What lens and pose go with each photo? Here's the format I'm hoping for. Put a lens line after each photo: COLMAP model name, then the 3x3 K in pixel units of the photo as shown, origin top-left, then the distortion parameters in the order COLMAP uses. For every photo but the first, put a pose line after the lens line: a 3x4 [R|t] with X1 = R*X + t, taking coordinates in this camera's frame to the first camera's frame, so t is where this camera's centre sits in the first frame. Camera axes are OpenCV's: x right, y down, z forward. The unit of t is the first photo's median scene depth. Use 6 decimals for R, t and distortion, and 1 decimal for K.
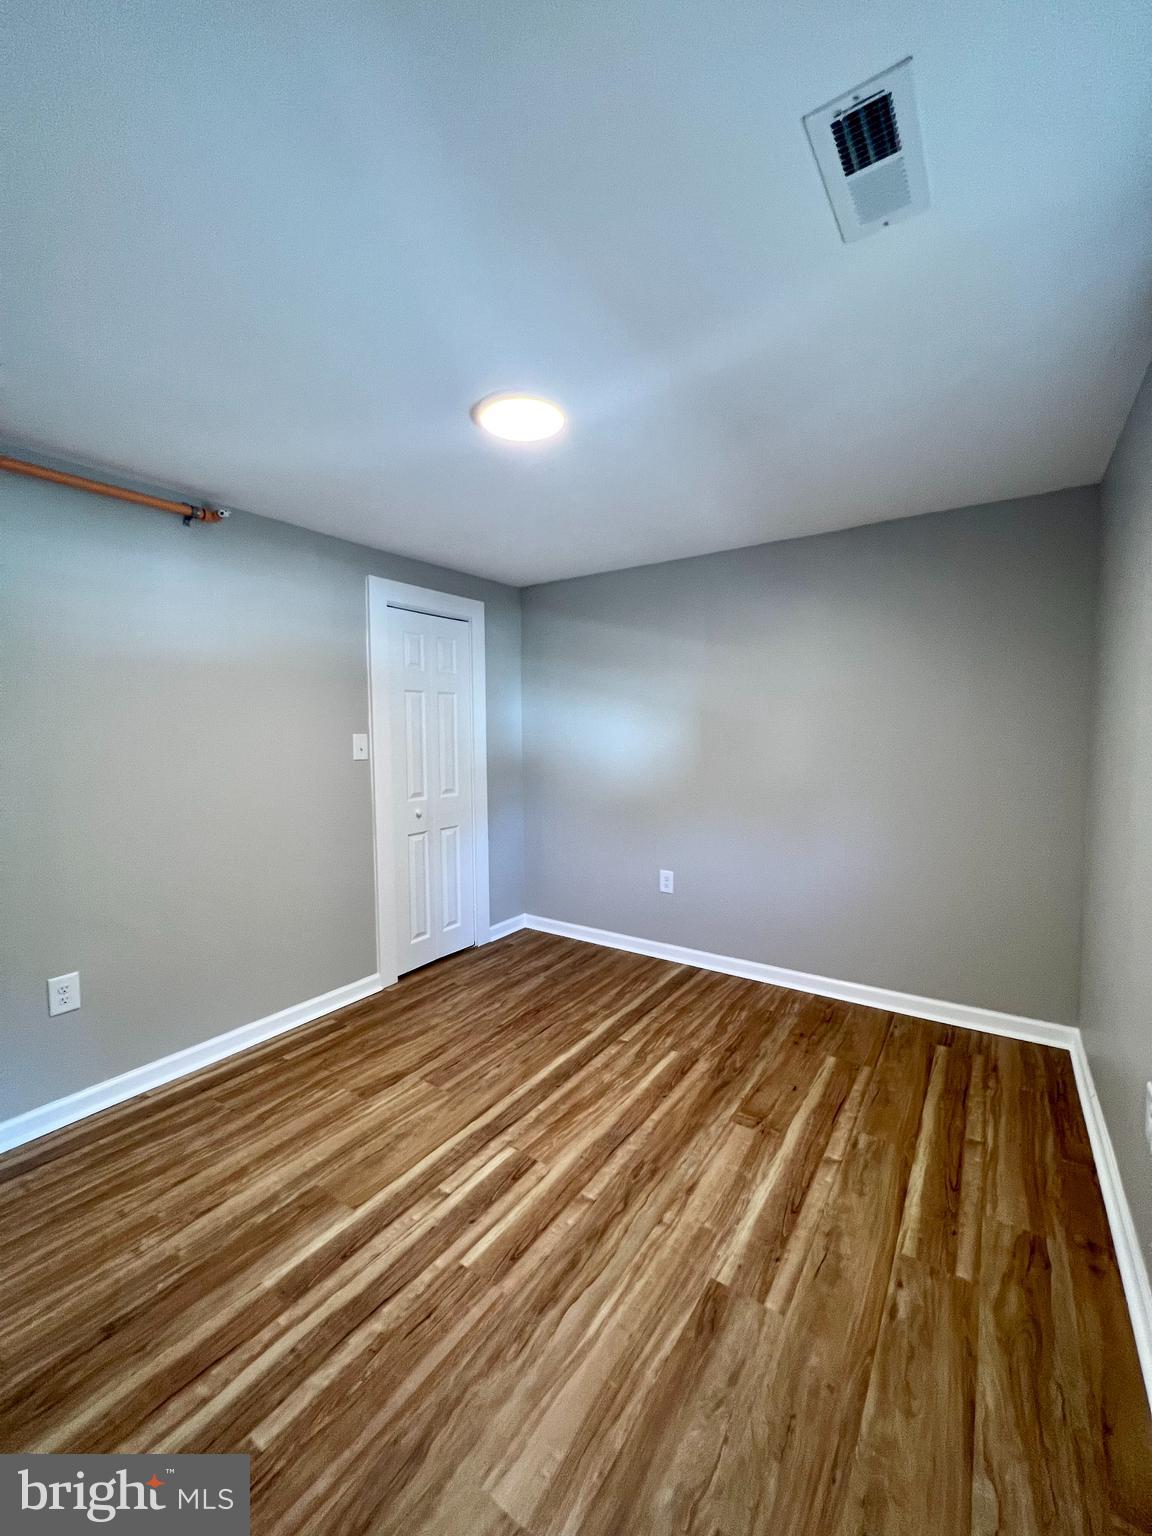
lens RADIAL K [[616.7, 0, 578.0], [0, 616.7, 764.8], [0, 0, 1]] dist [-0.005072, 0.003079]
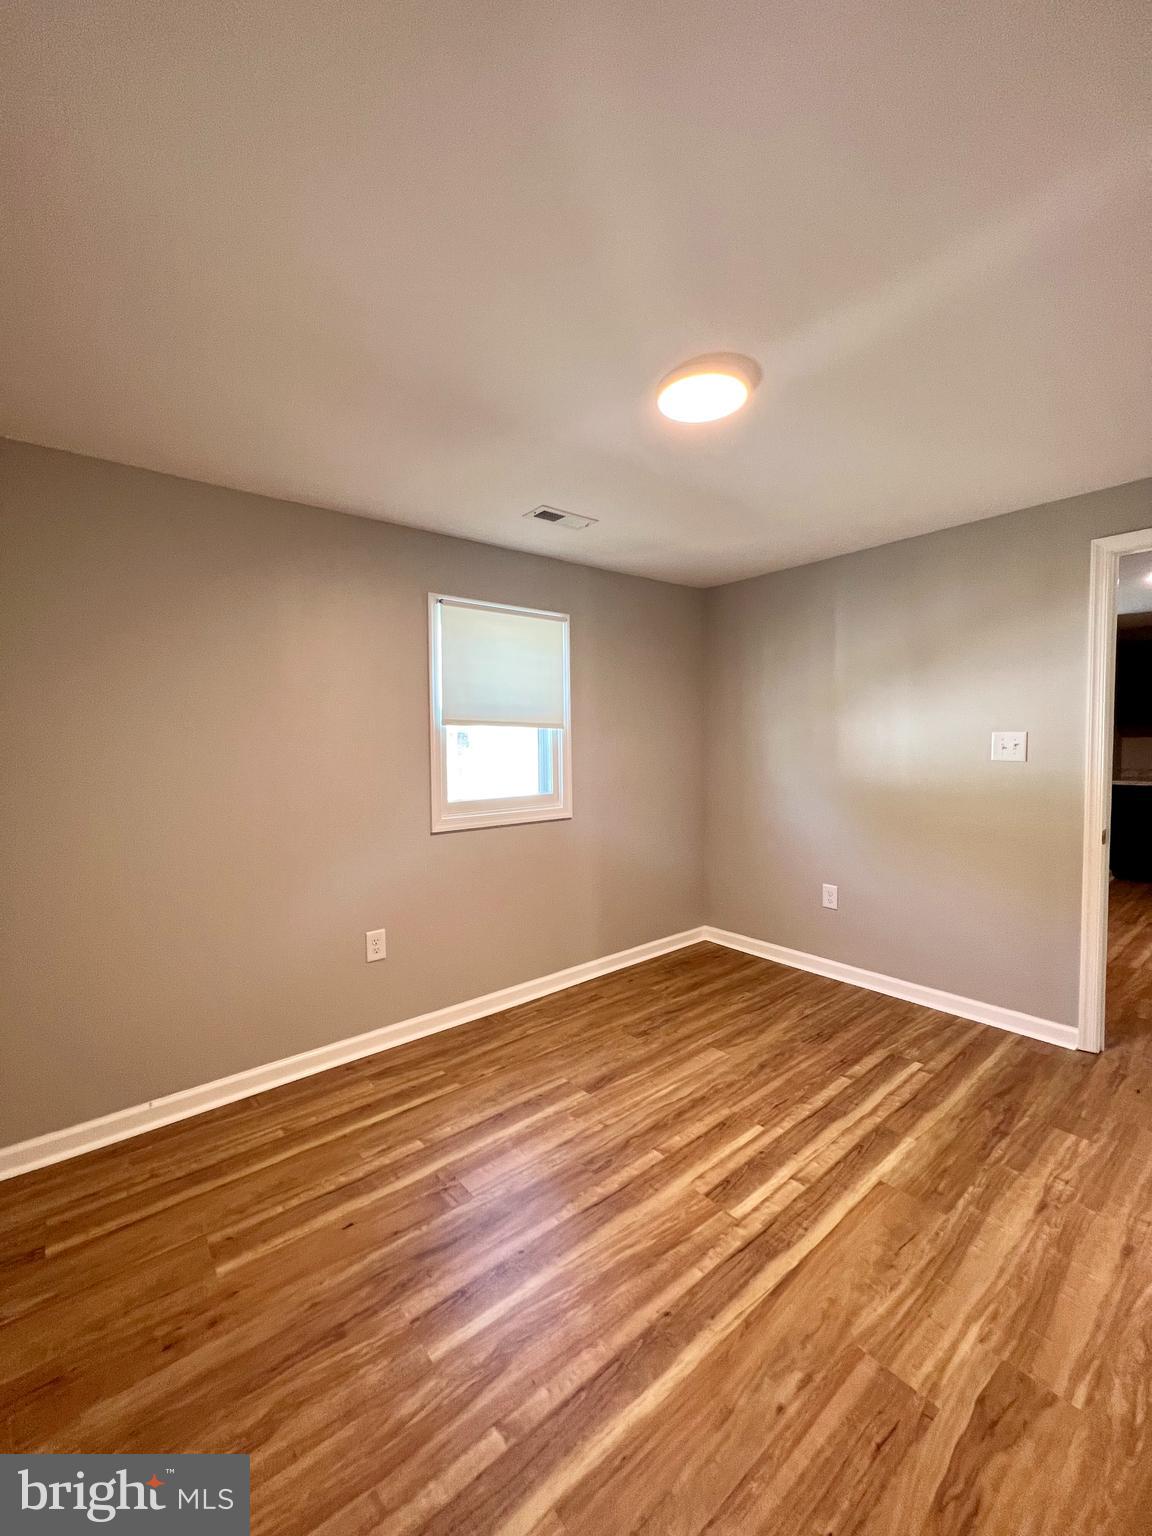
lens RADIAL K [[611.5, 0, 581.0], [0, 611.5, 768.5], [0, 0, 1]] dist [-0.001077, 0.000318]
pose [[-0.961604, 0.011355, 0.274207, -0.147601], [0.040519, 0.994068, 0.100928, -0.099290], [-0.271434, 0.108163, -0.956360, 1.862857]]
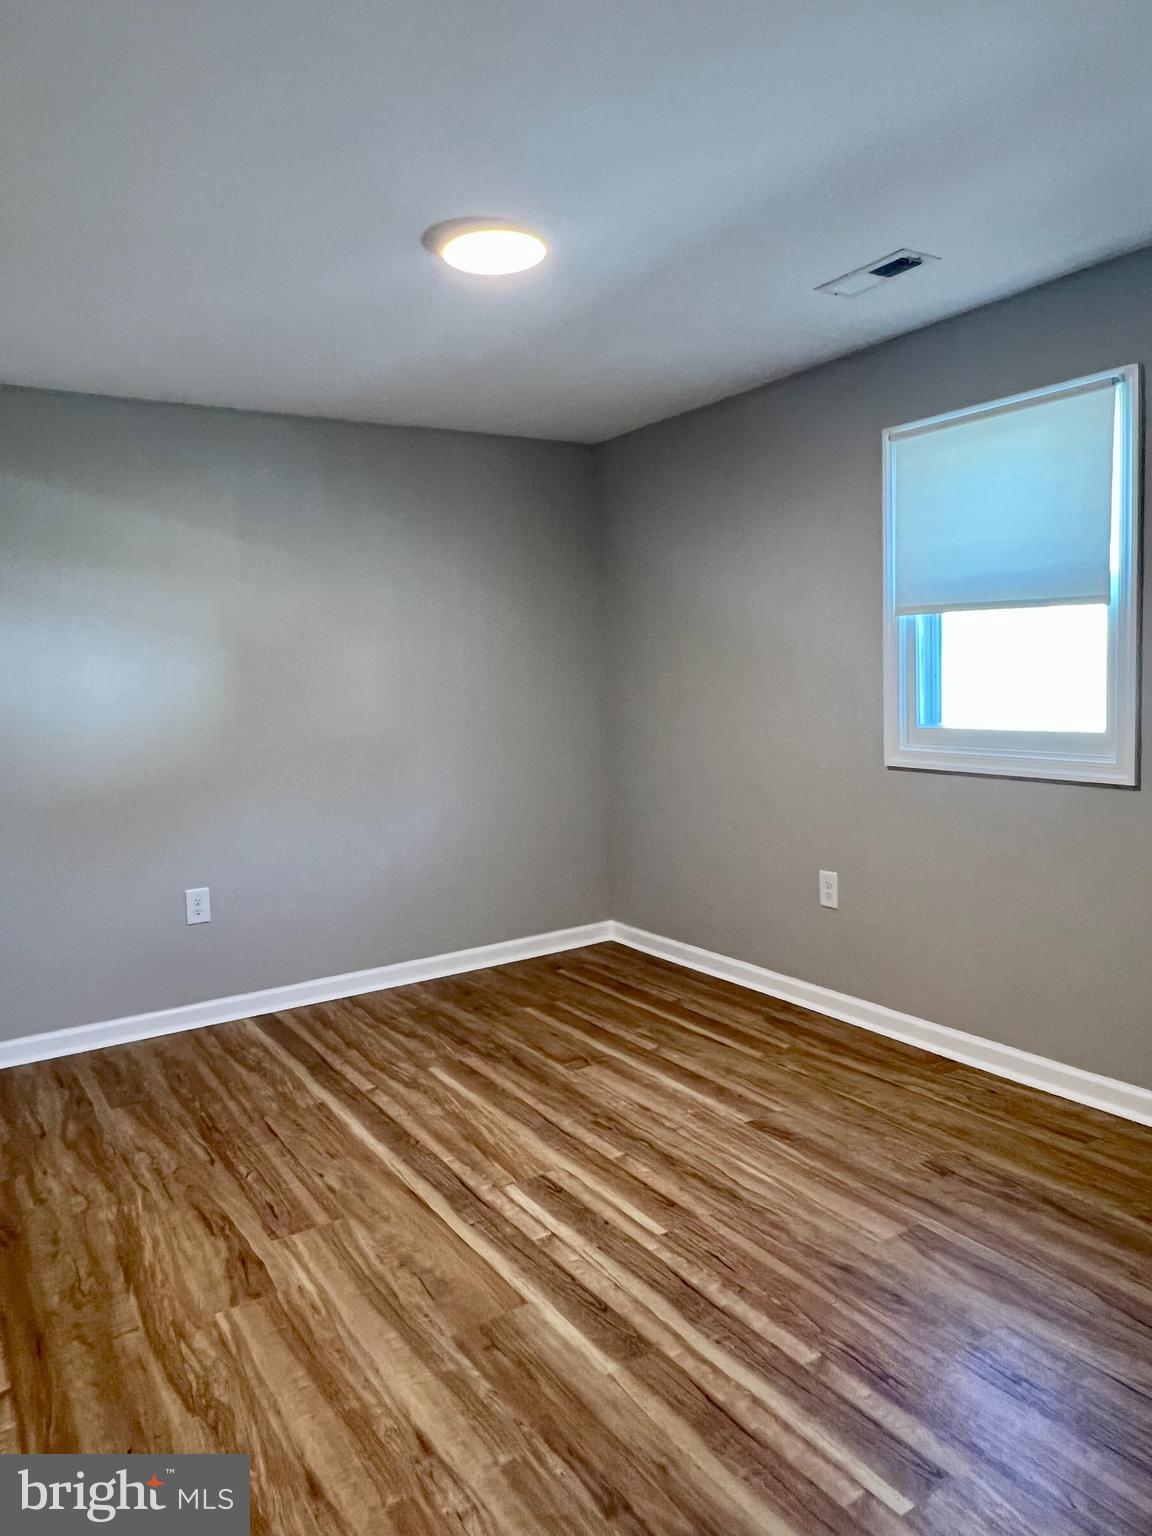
lens RADIAL K [[1038.7, 0, 560.6], [0, 1038.7, 768.4], [0, 0, 1]] dist [-0.001035, 0.000582]
pose [[0.389893, -0.093348, 0.916117, -1.263384], [0.090796, 0.993898, 0.062631, 0.025956], [-0.916373, 0.058760, 0.395989, 0.401975]]
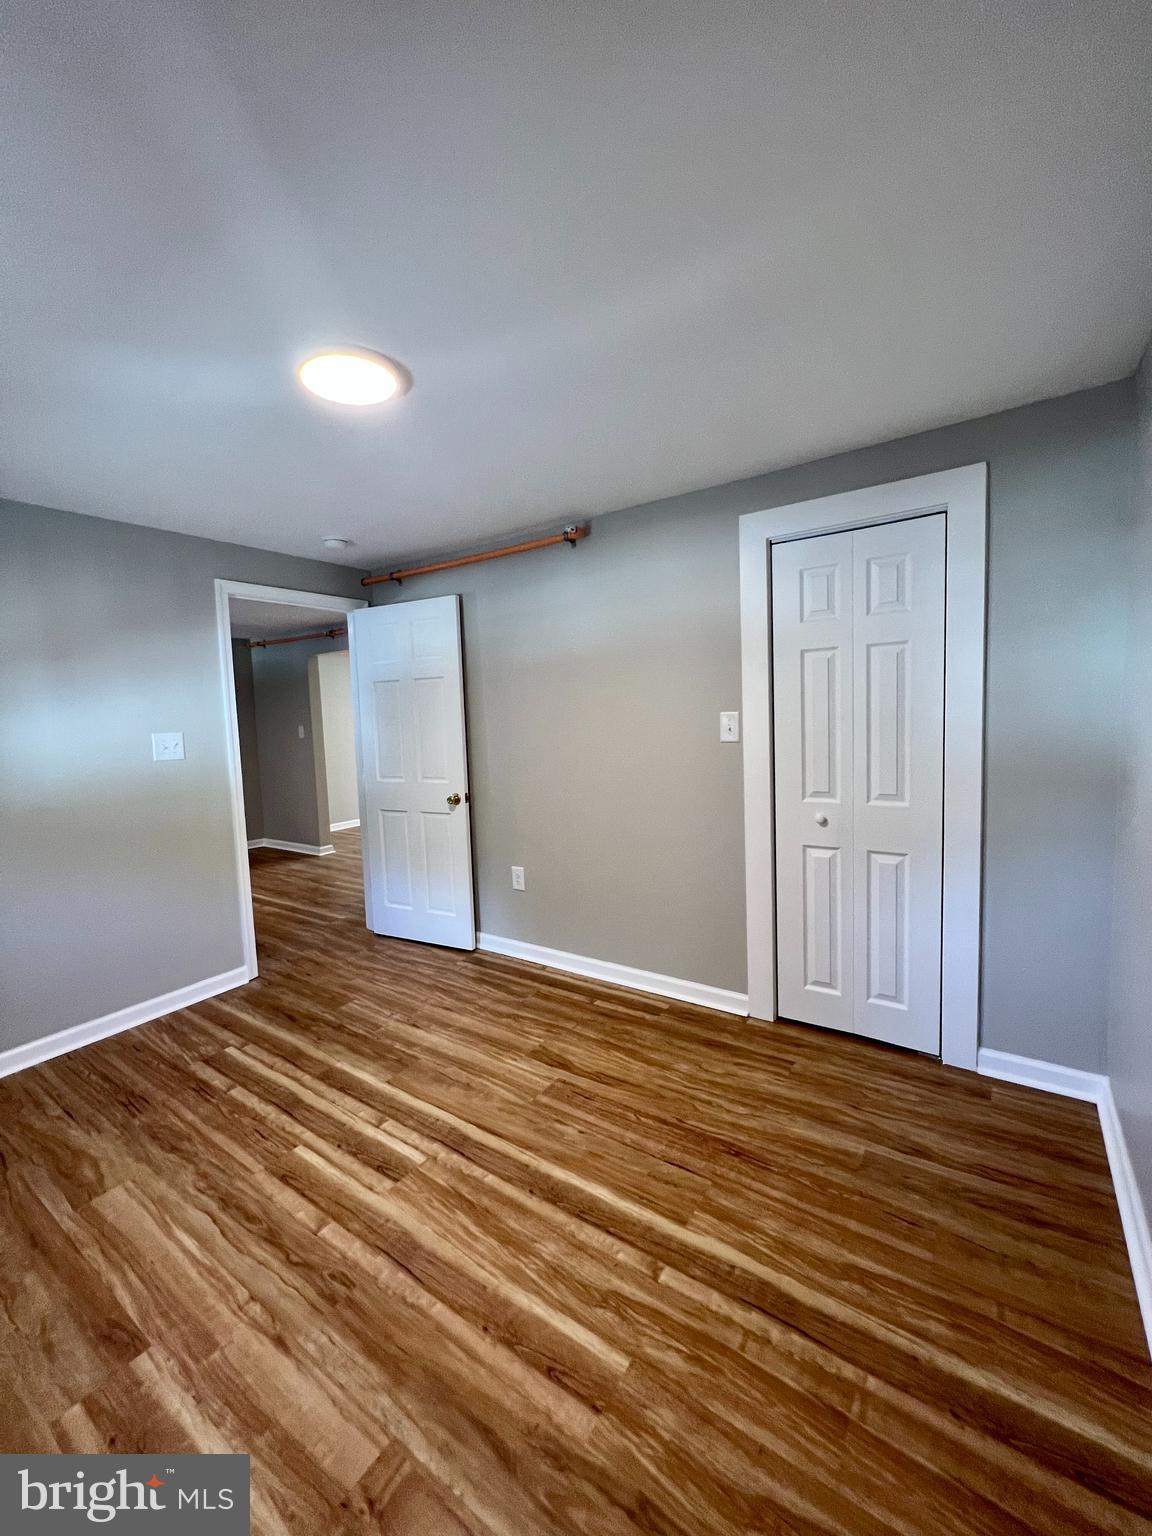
lens RADIAL K [[617.7, 0, 572.1], [0, 617.7, 762.7], [0, 0, 1]] dist [-0.001101, 0.000462]
pose [[-0.009545, 0.091284, -0.995779, 0.808417], [-0.019588, 0.995616, 0.091457, -0.084244], [0.999763, 0.020378, -0.007715, 1.259056]]
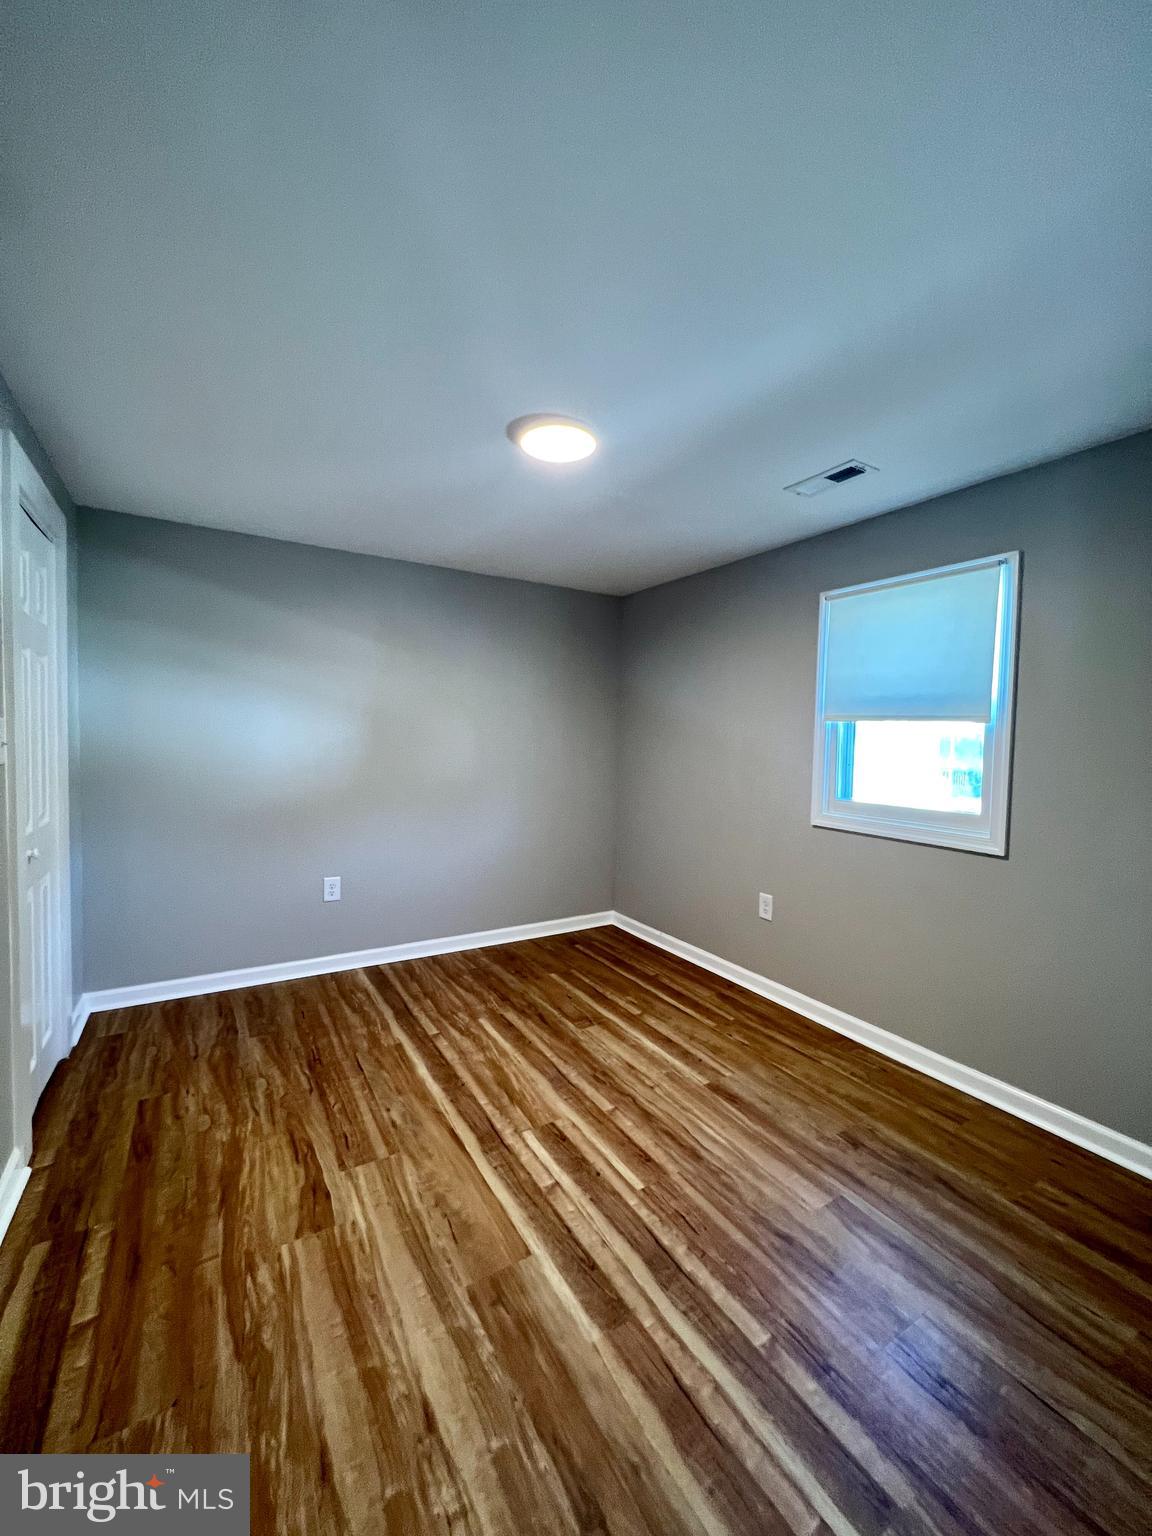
lens RADIAL K [[616.7, 0, 578.0], [0, 616.7, 764.8], [0, 0, 1]] dist [-0.005072, 0.003079]
pose [[0.406815, -0.023182, 0.913216, -1.024555], [0.030589, 0.999463, 0.011745, 0.001611], [-0.912998, 0.023156, 0.407306, 0.500343]]
